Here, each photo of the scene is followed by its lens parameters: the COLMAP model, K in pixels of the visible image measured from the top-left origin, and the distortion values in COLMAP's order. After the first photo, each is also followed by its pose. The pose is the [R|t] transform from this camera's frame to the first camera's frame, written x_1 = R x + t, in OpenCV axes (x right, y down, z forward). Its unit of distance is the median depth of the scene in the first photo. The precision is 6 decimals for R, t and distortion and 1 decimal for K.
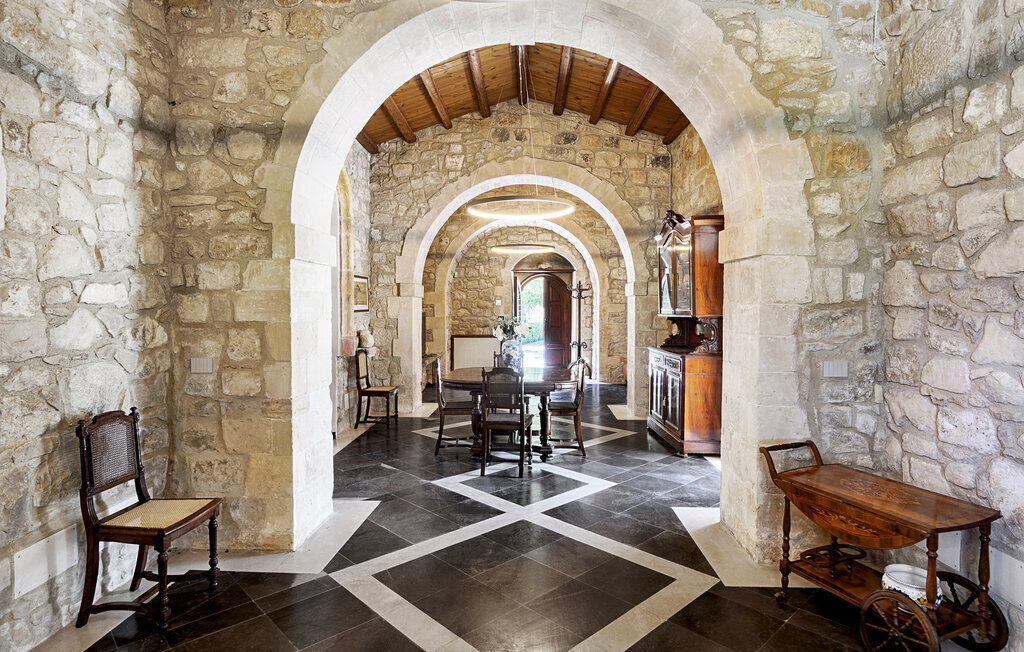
lens RADIAL K [[535.4, 0, 512.0], [0, 535.4, 326.0], [0, 0, 1]] dist [0.000519, 0.000454]
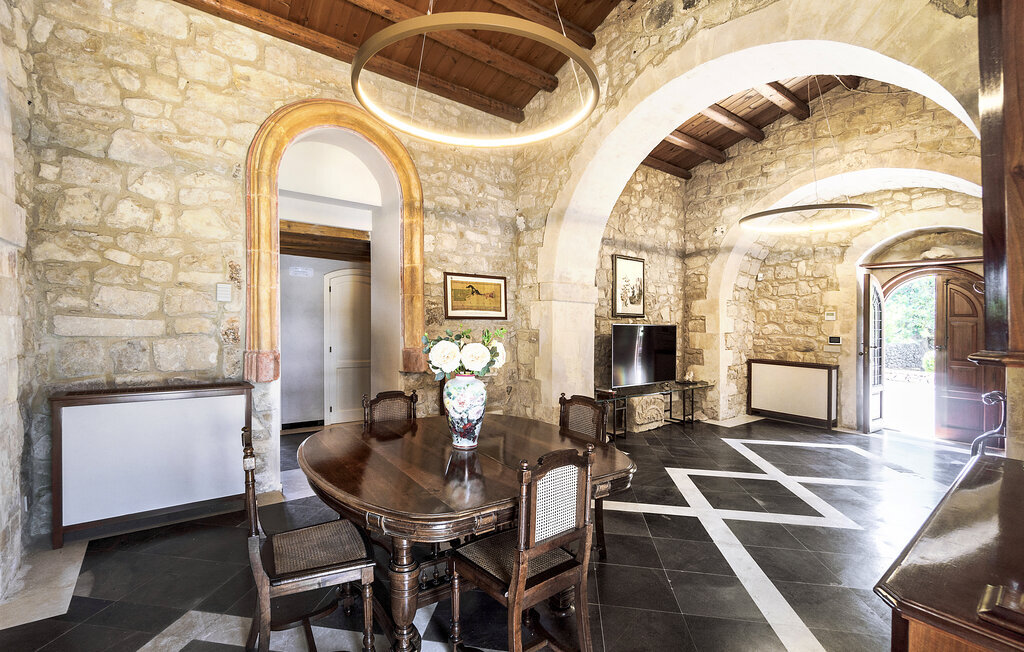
lens RADIAL K [[441.7, 0, 512.0], [0, 441.7, 326.0], [0, 0, 1]] dist [-0.002330, -0.000365]
pose [[0.623177, 0.023469, -0.781728, 0.173419], [-0.048354, 0.998794, -0.008562, -0.008171], [0.780584, 0.043135, 0.623560, 0.400300]]
